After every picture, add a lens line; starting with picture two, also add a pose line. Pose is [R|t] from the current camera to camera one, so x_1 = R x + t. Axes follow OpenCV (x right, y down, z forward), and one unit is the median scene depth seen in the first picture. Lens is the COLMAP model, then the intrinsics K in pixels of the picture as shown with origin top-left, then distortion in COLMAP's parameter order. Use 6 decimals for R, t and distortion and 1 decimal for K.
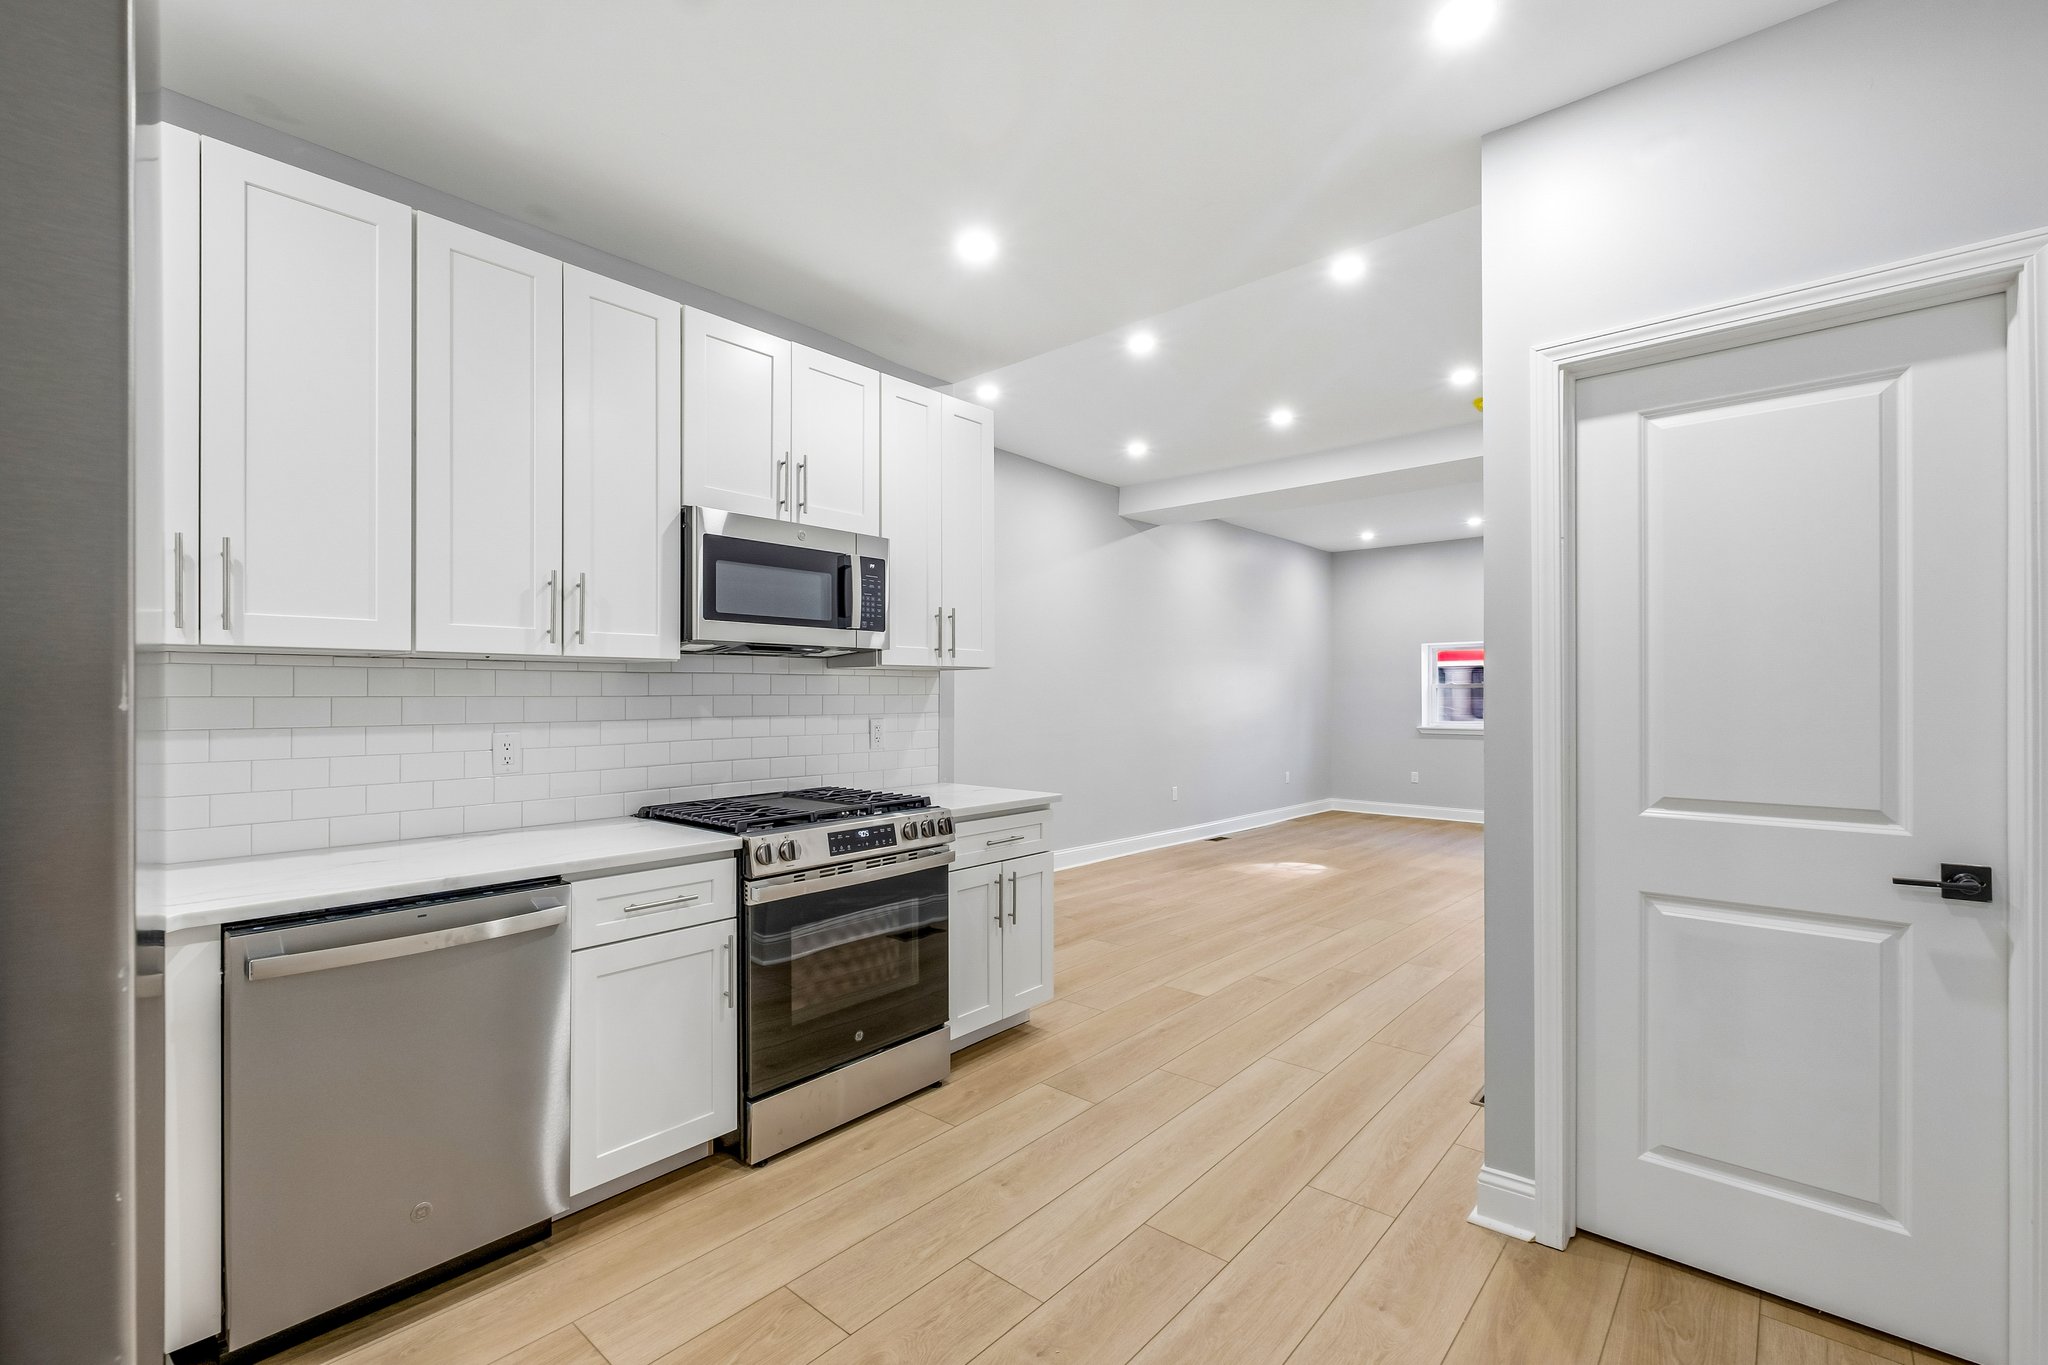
lens RADIAL K [[888.0, 0, 1013.9], [0, 888.0, 686.0], [0, 0, 1]] dist [-0.006781, 0.000375]
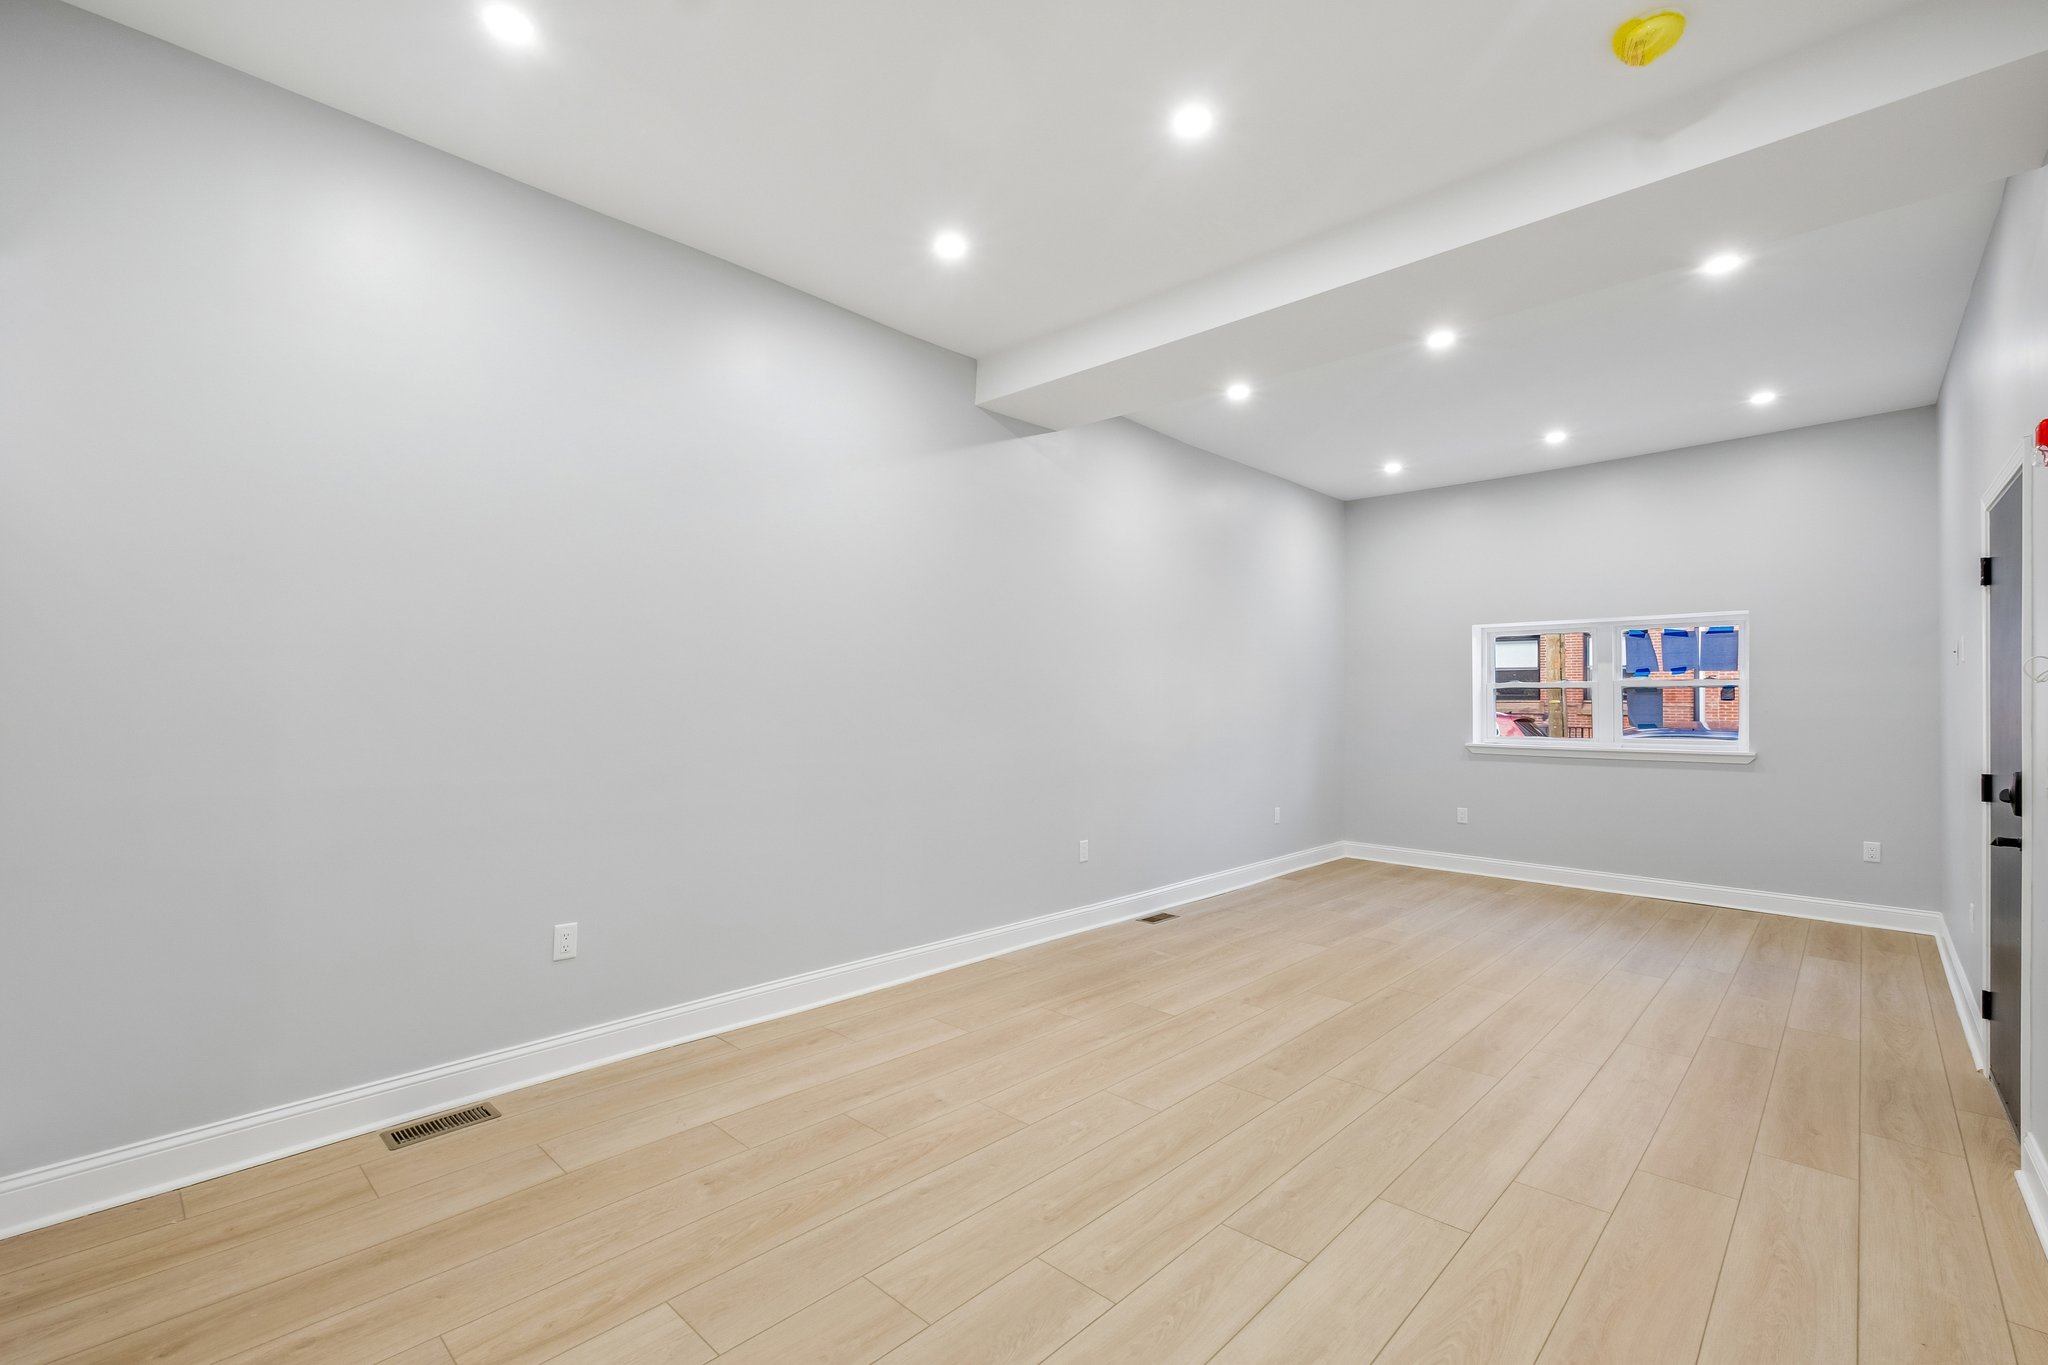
lens RADIAL K [[856.4, 0, 1016.2], [0, 856.4, 682.8], [0, 0, 1]] dist [-0.009510, -0.000587]
pose [[0.998849, 0.003211, -0.047862, 0.177440], [-0.003425, 0.999984, -0.004395, 0.002511], [0.047847, 0.004554, 0.998844, 0.415059]]
